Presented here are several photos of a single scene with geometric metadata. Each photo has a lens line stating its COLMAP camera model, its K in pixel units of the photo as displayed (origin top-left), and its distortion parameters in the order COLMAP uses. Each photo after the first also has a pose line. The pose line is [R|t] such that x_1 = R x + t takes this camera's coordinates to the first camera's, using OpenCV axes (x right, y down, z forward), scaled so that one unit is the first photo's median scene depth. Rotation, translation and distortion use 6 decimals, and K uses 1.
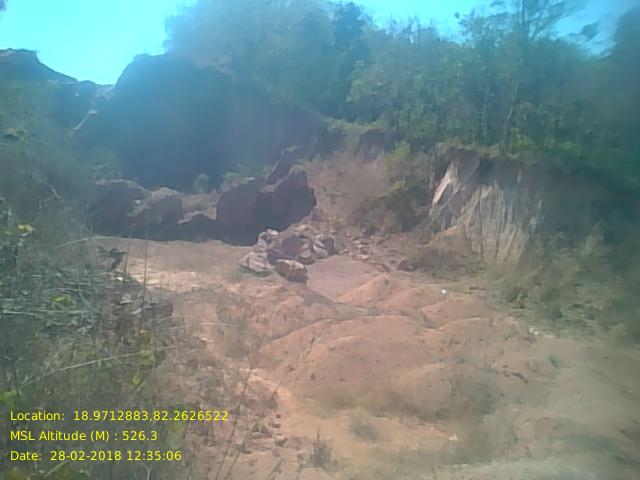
lens RADIAL K [[560.6, 0, 321.3], [0, 560.6, 238.8], [0, 0, 1]] dist [0.014199, -0.020323]
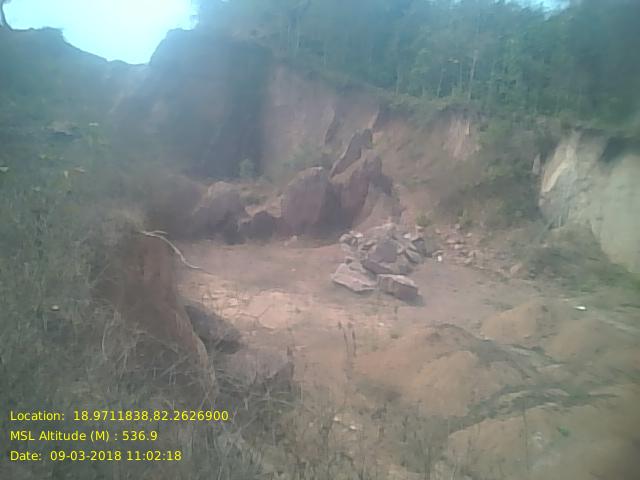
lens RADIAL K [[560.6, 0, 321.3], [0, 560.6, 238.8], [0, 0, 1]] dist [0.014199, -0.020323]
pose [[0.999134, -0.022084, -0.035254, -0.098182], [0.023514, 0.998895, 0.040689, -0.035361], [0.034317, -0.041483, 0.998550, 0.148804]]
